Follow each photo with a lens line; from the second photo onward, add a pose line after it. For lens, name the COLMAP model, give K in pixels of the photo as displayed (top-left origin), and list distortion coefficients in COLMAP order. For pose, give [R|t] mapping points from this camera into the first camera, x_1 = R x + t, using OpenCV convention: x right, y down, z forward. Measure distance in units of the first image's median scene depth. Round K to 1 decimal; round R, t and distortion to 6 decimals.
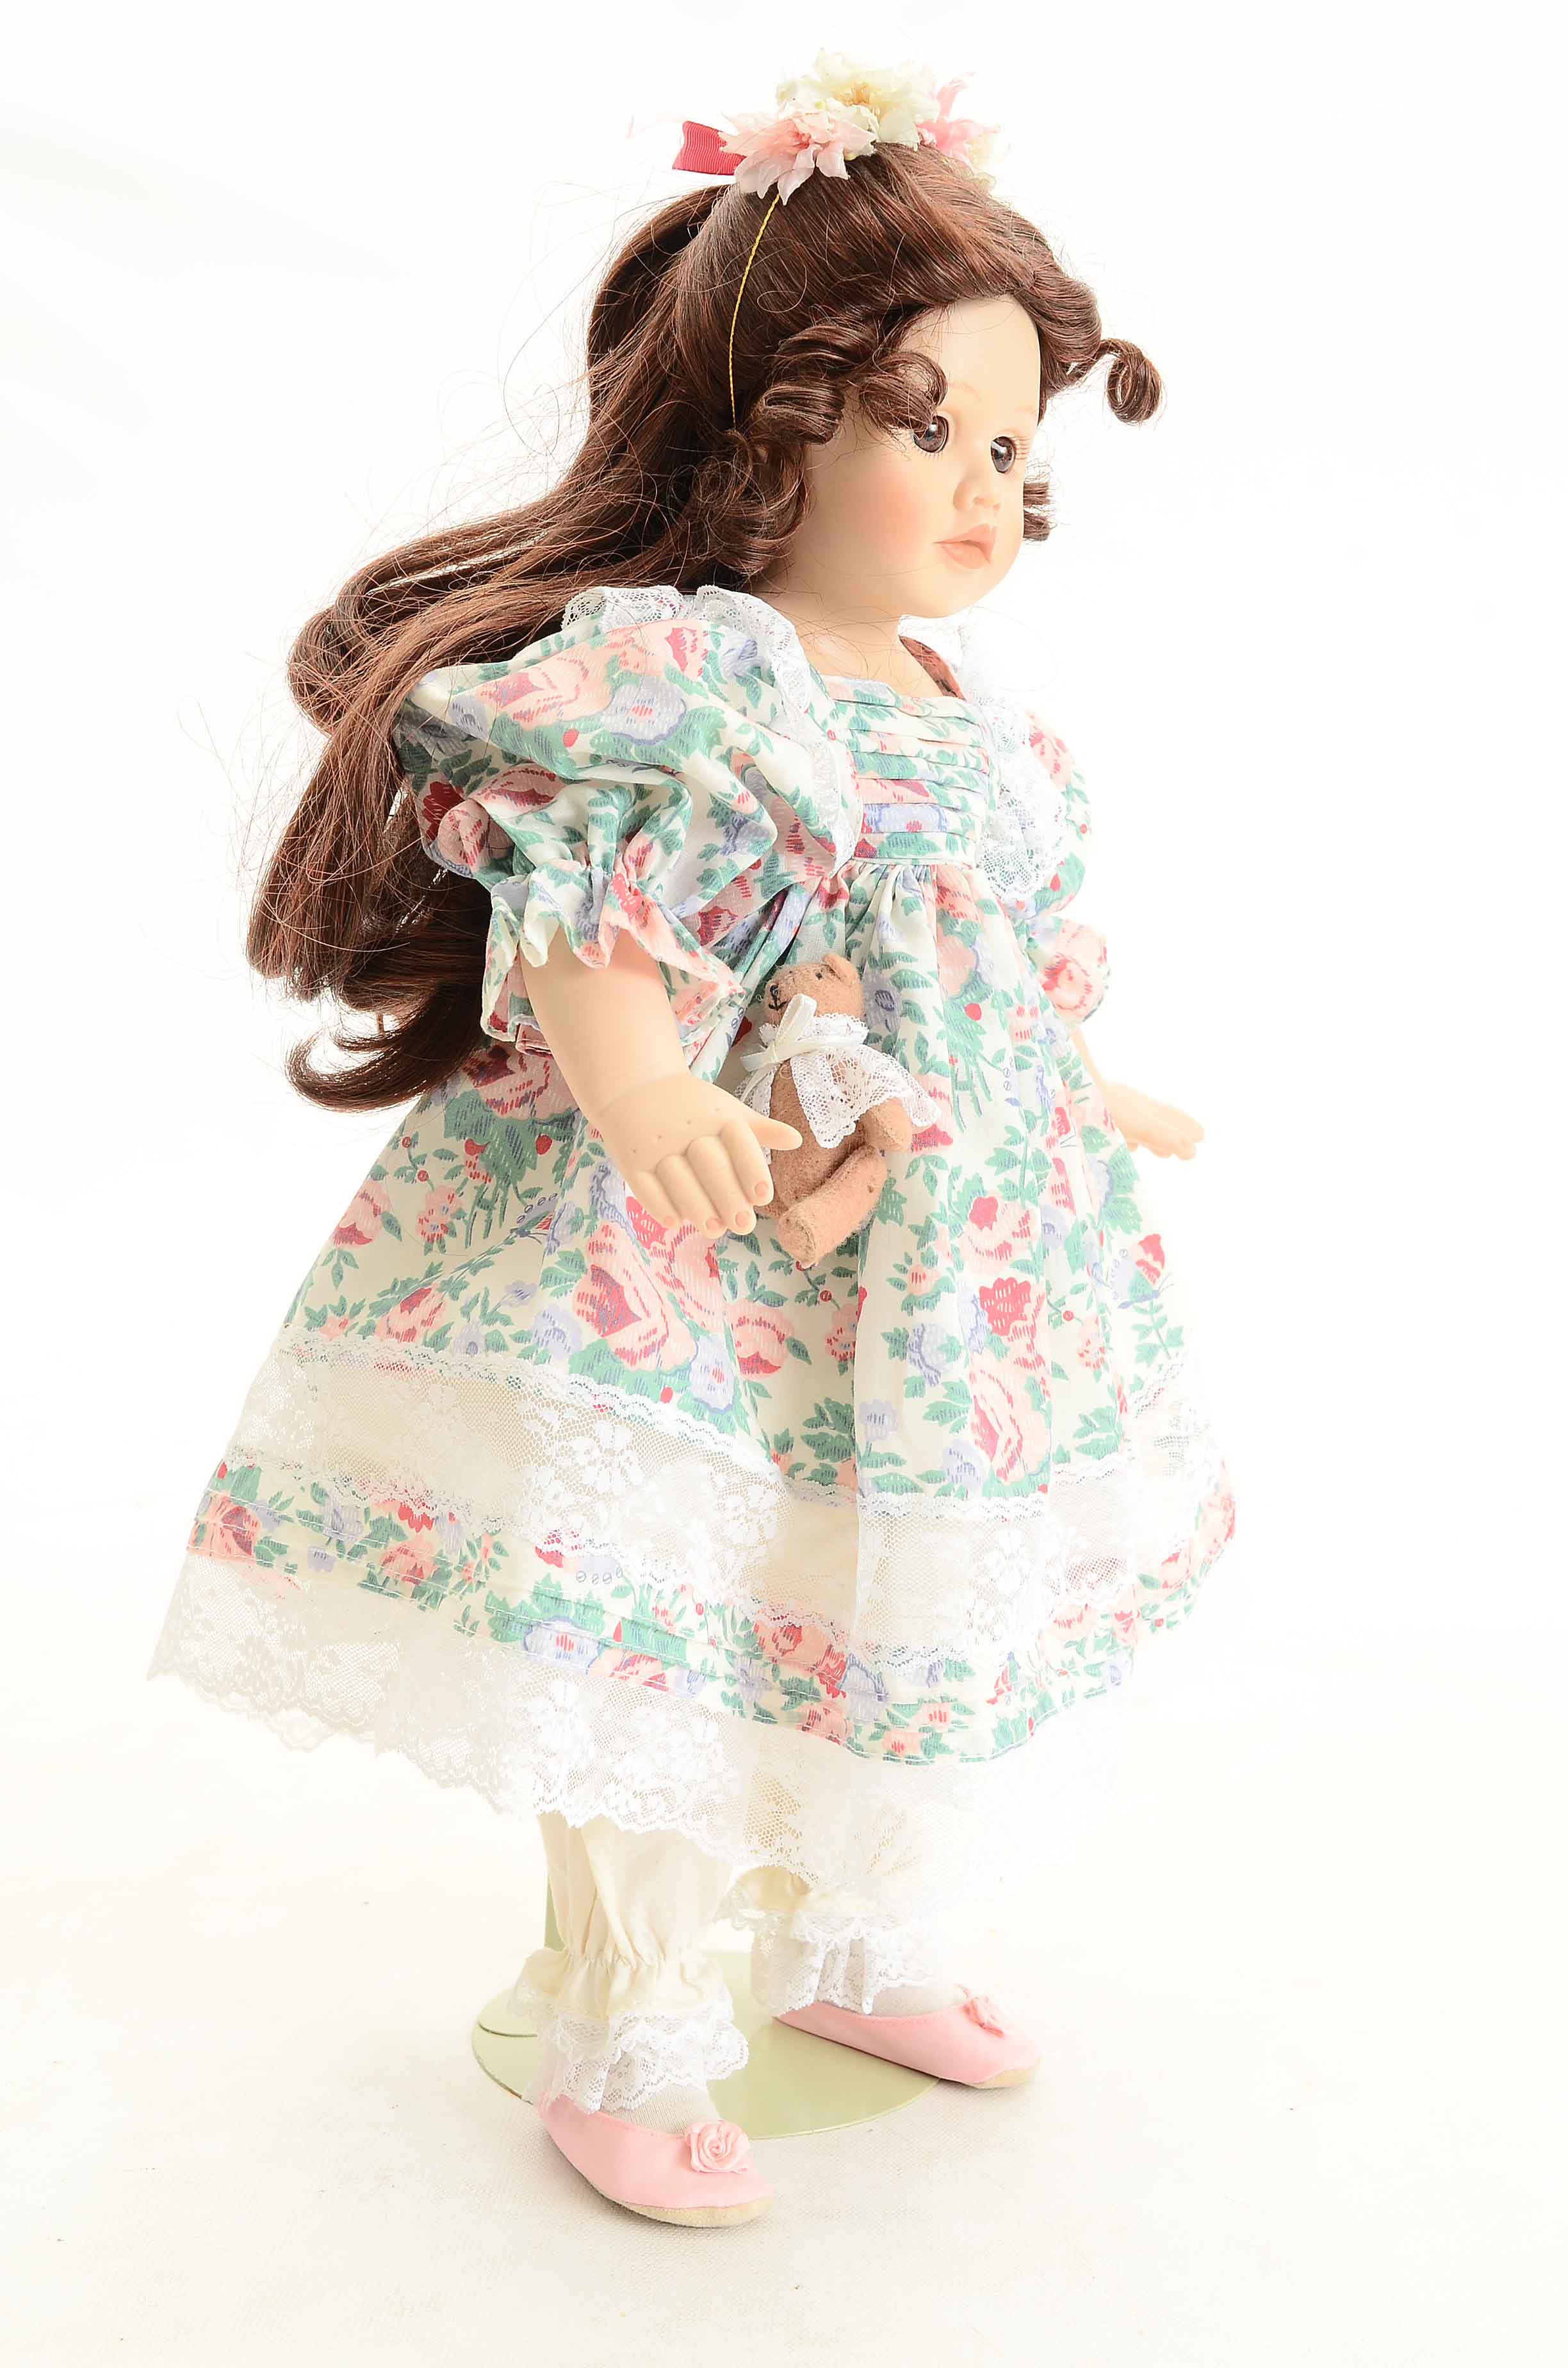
lens RADIAL K [[2929.4, 0, 779.6], [0, 2929.4, 1150.5], [0, 0, 1]] dist [-0.005993, -0.017417]
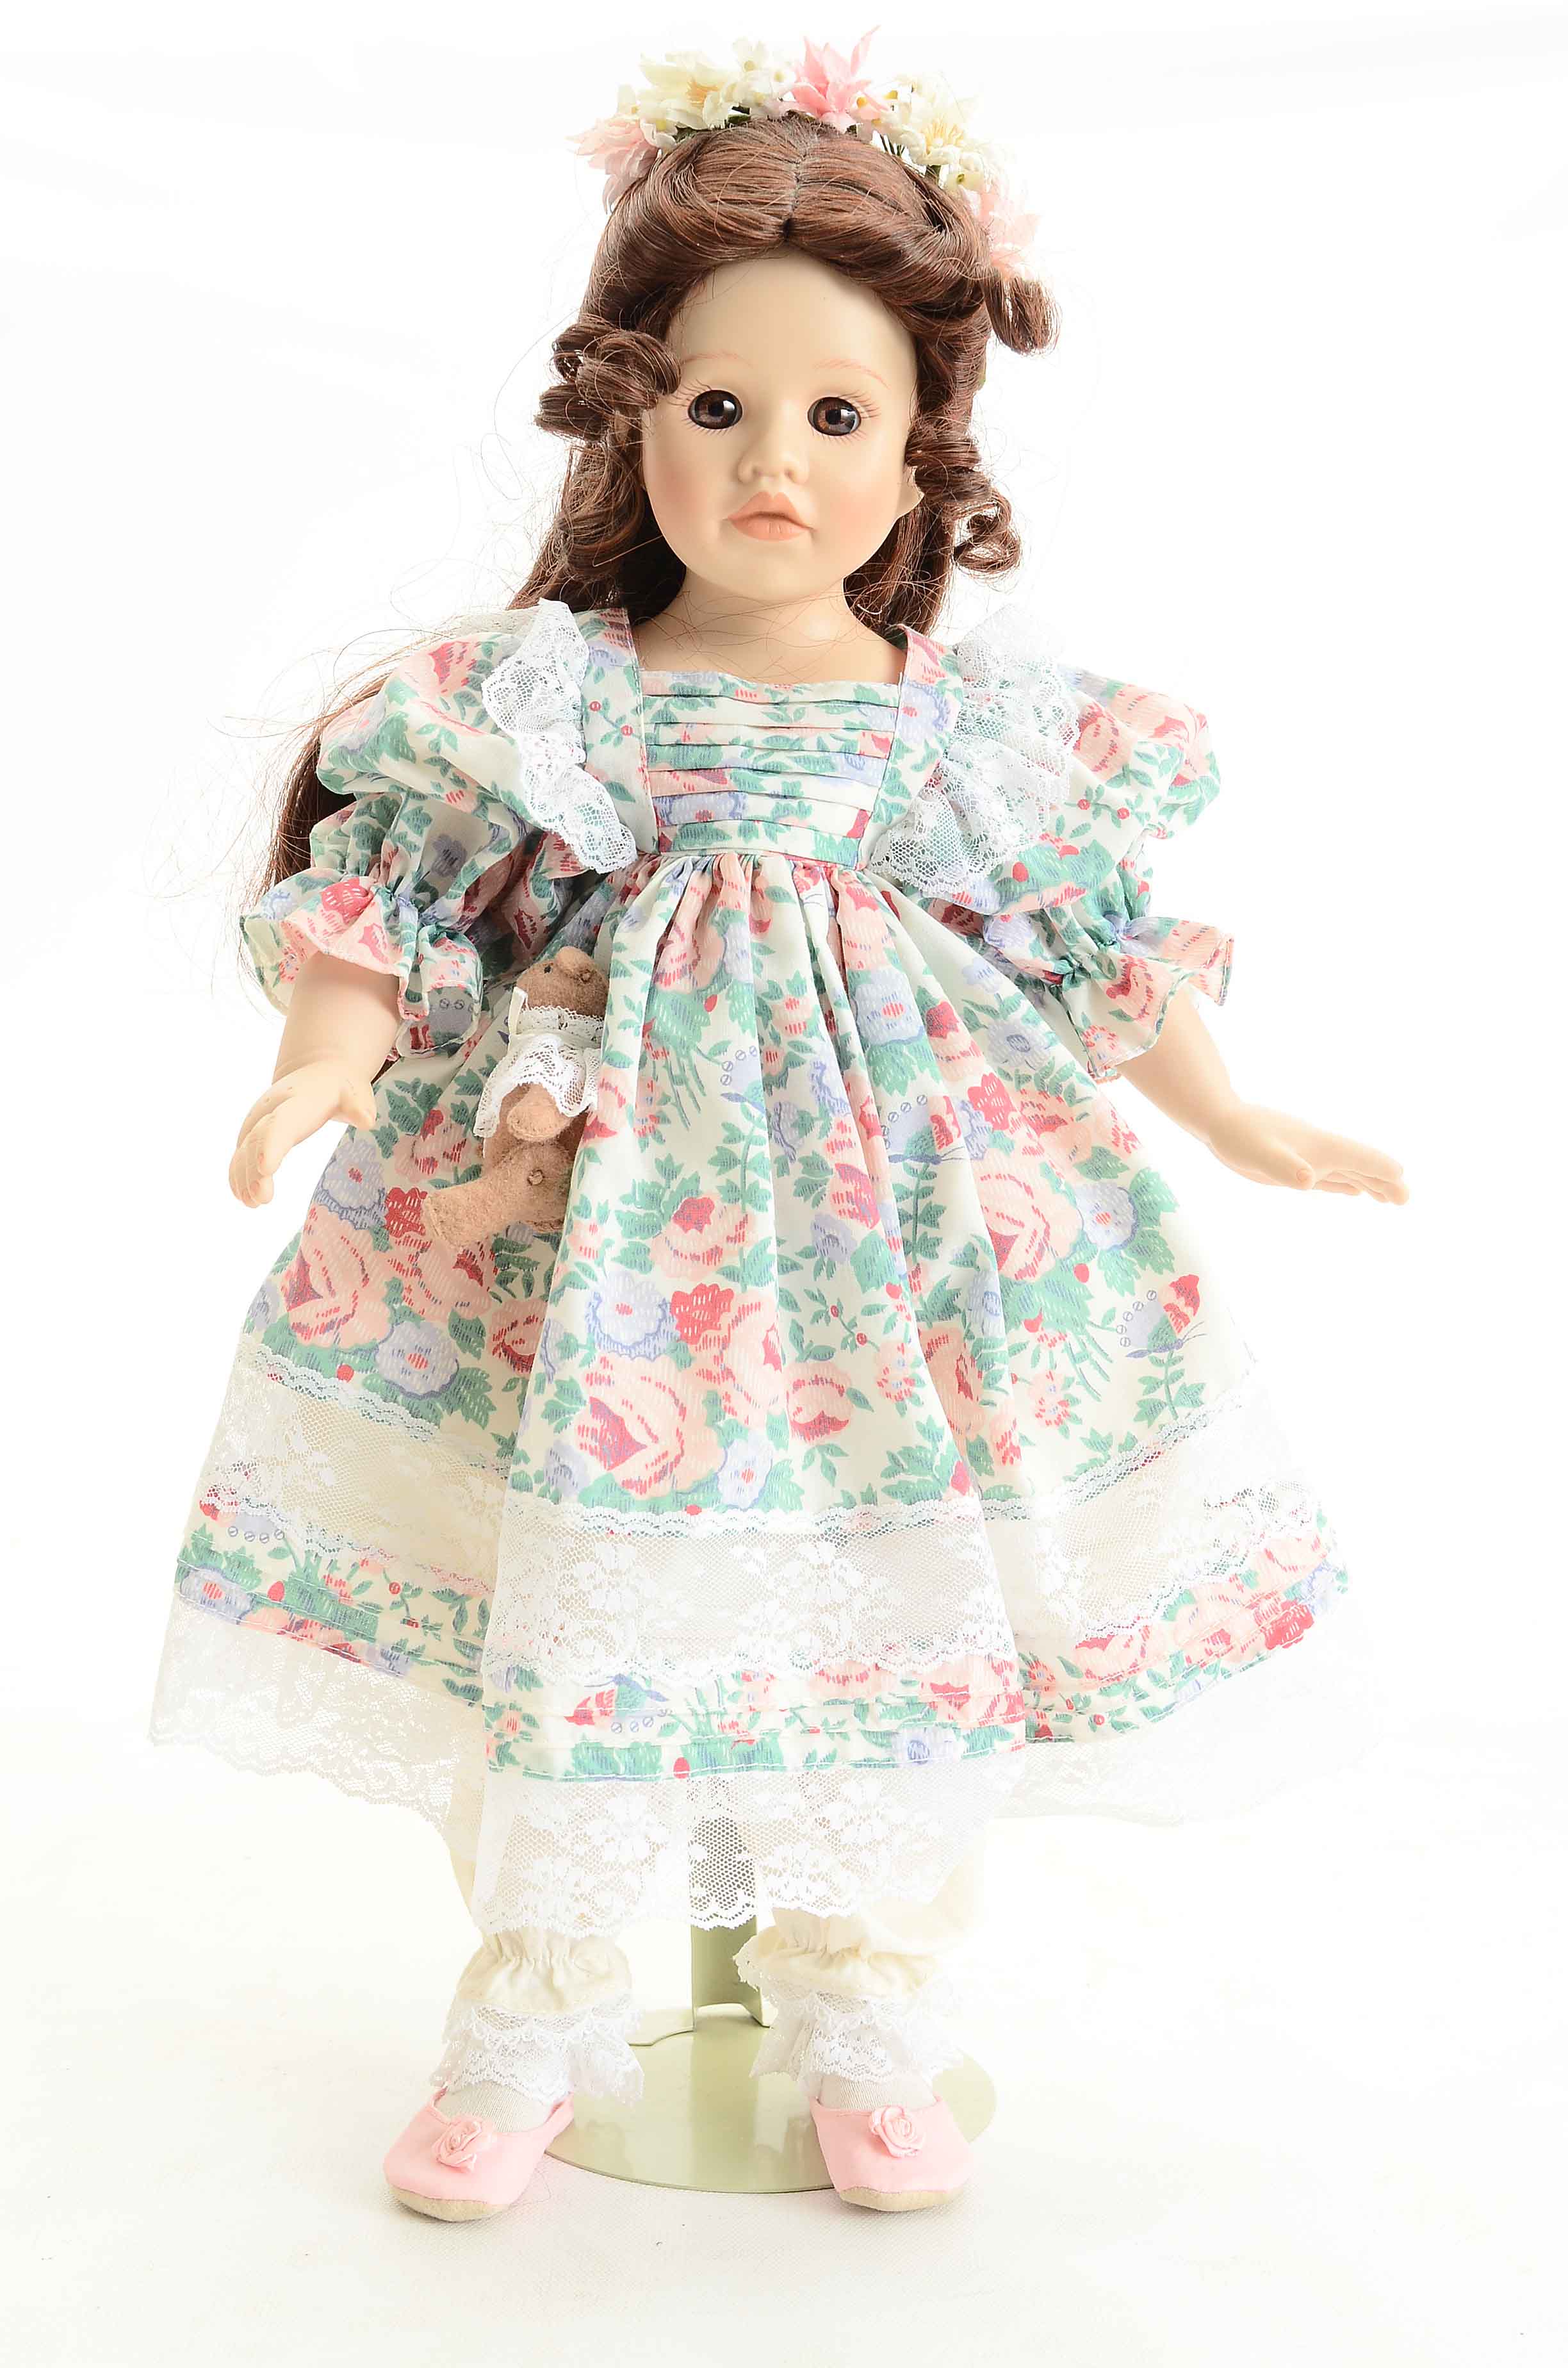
lens RADIAL K [[2929.4, 0, 779.6], [0, 2929.4, 1150.5], [0, 0, 1]] dist [-0.005993, -0.017417]
pose [[0.678551, -0.003282, -0.734546, 0.793756], [-0.046018, 0.997836, -0.046969, 0.044545], [0.733111, 0.065673, 0.676931, 0.385904]]
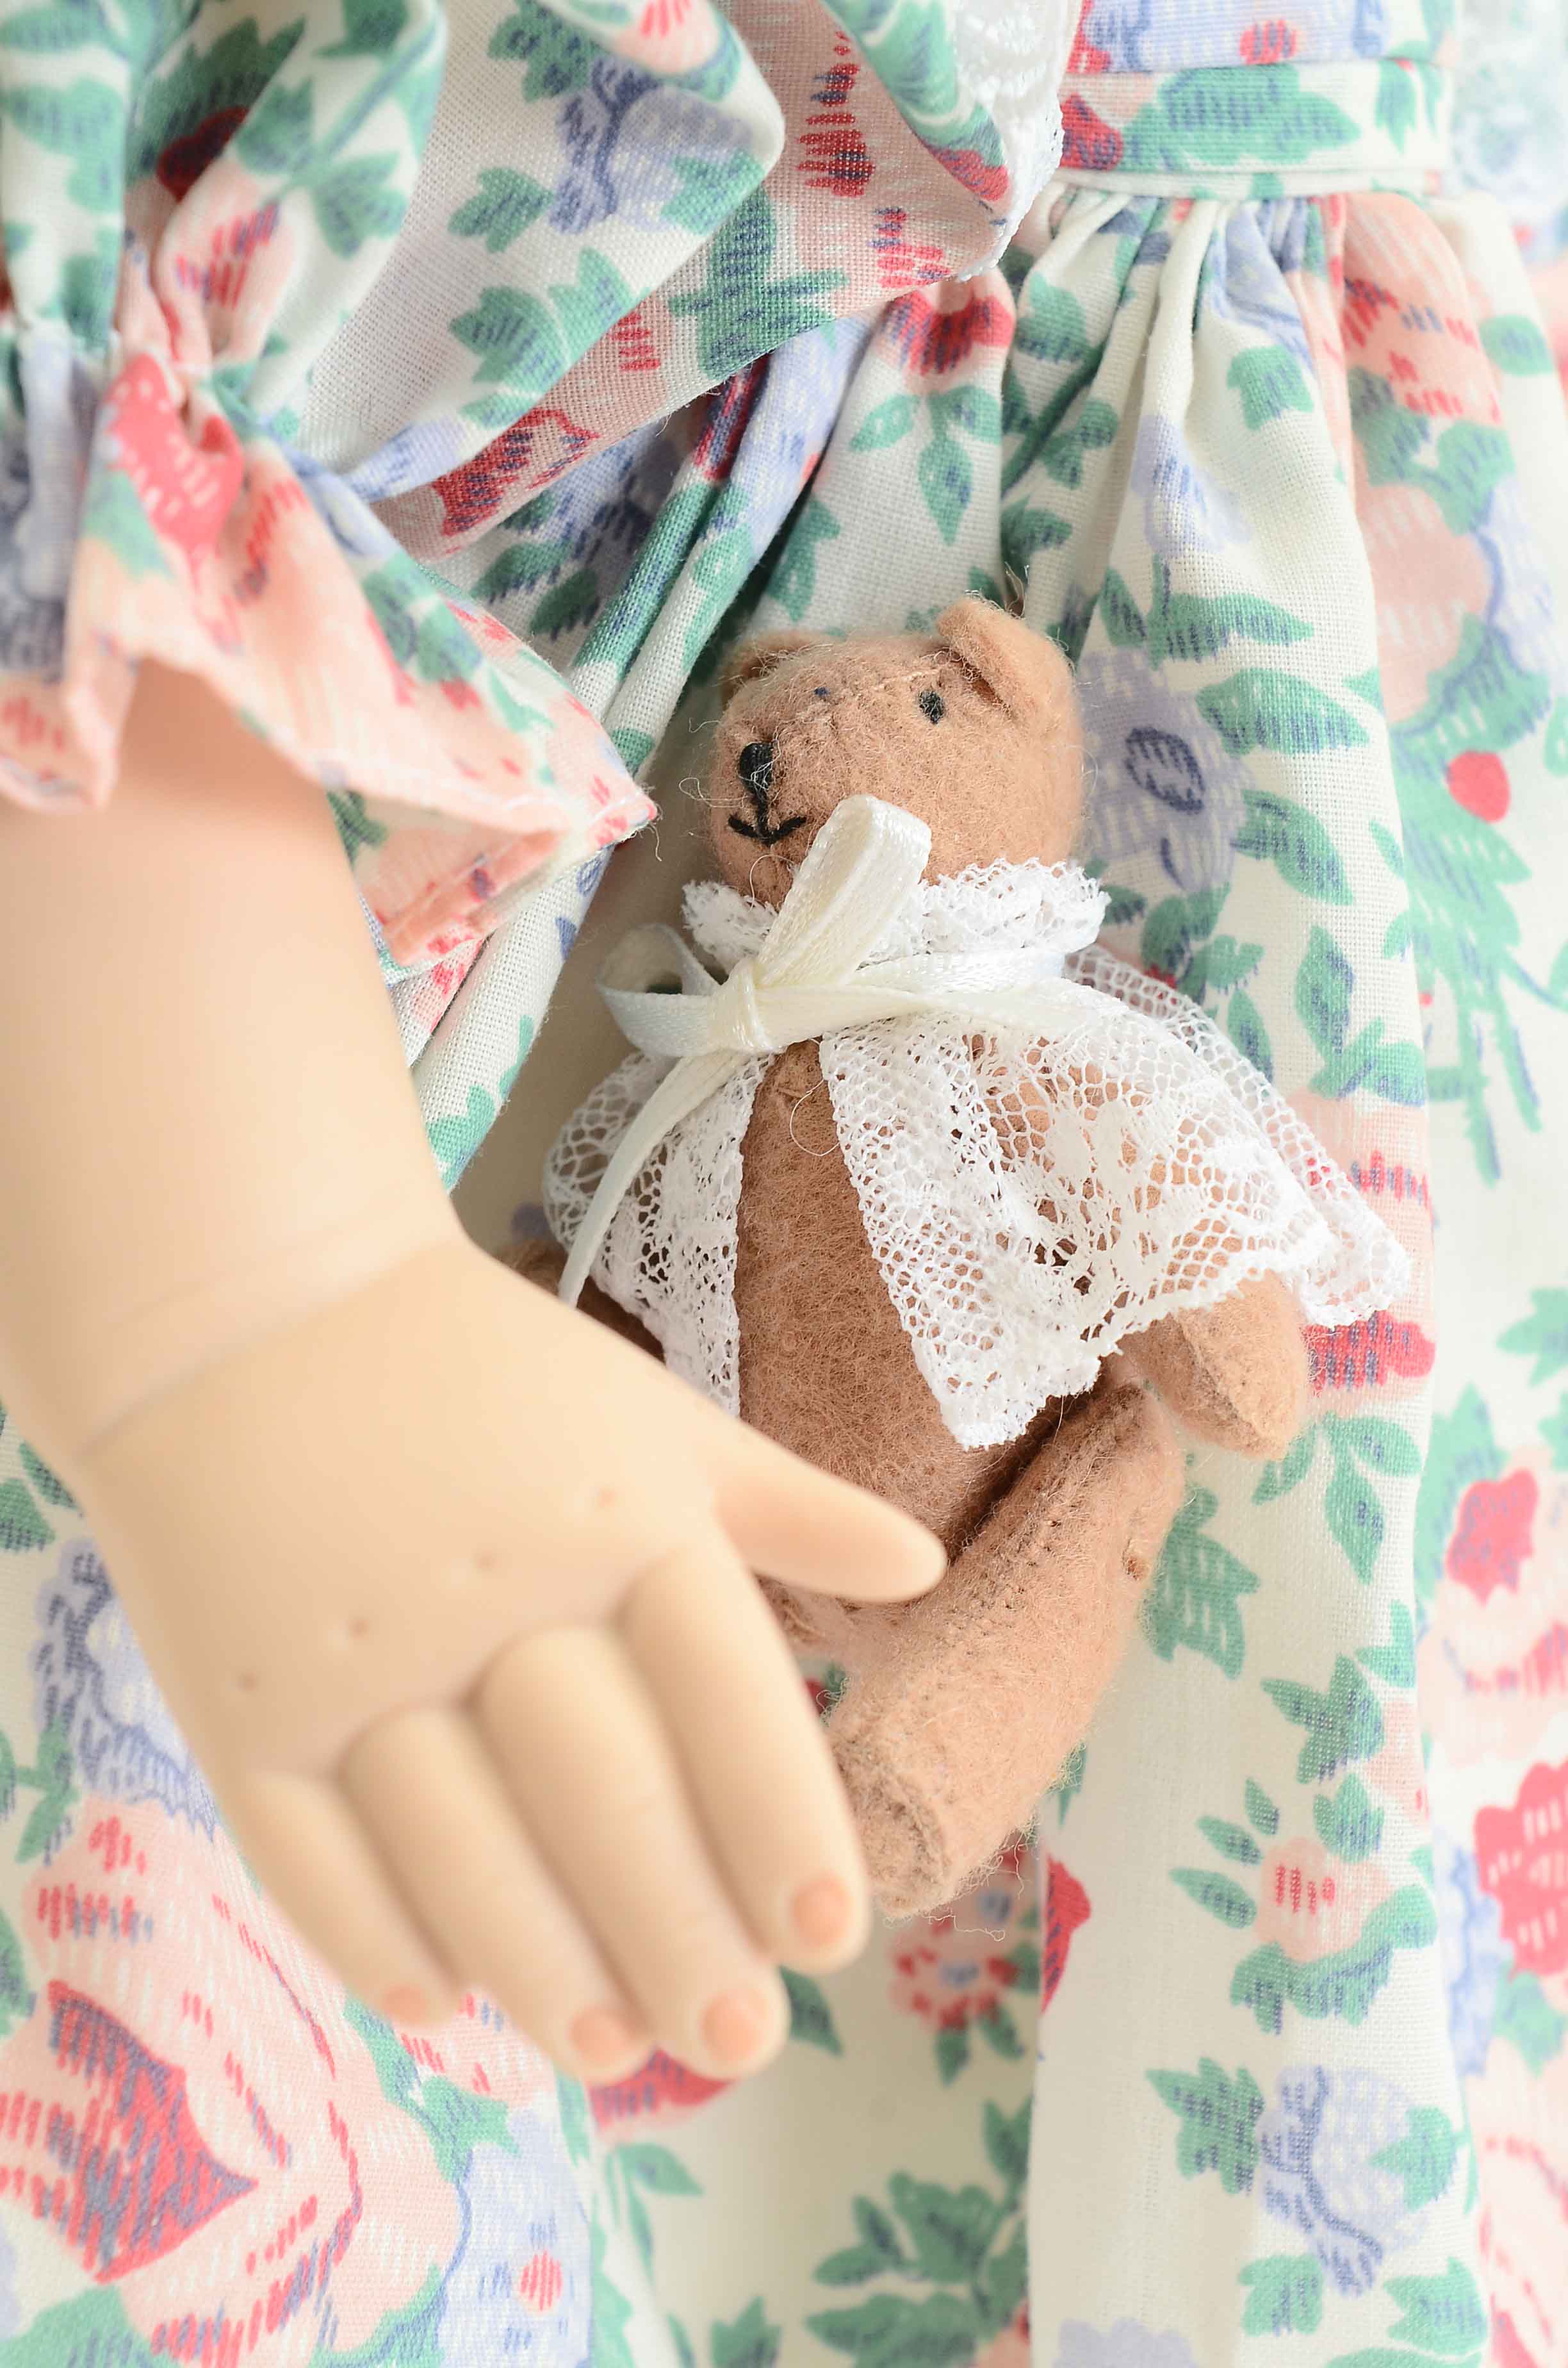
lens RADIAL K [[5258.2, 0, 784.0], [0, 5258.2, 1184.0], [0, 0, 1]] dist [0.038740, 0.381920]
pose [[0.994880, -0.007292, 0.100799, -0.044809], [-0.015899, 0.973682, 0.227357, -0.121519], [-0.099804, -0.227796, 0.968581, 0.551677]]
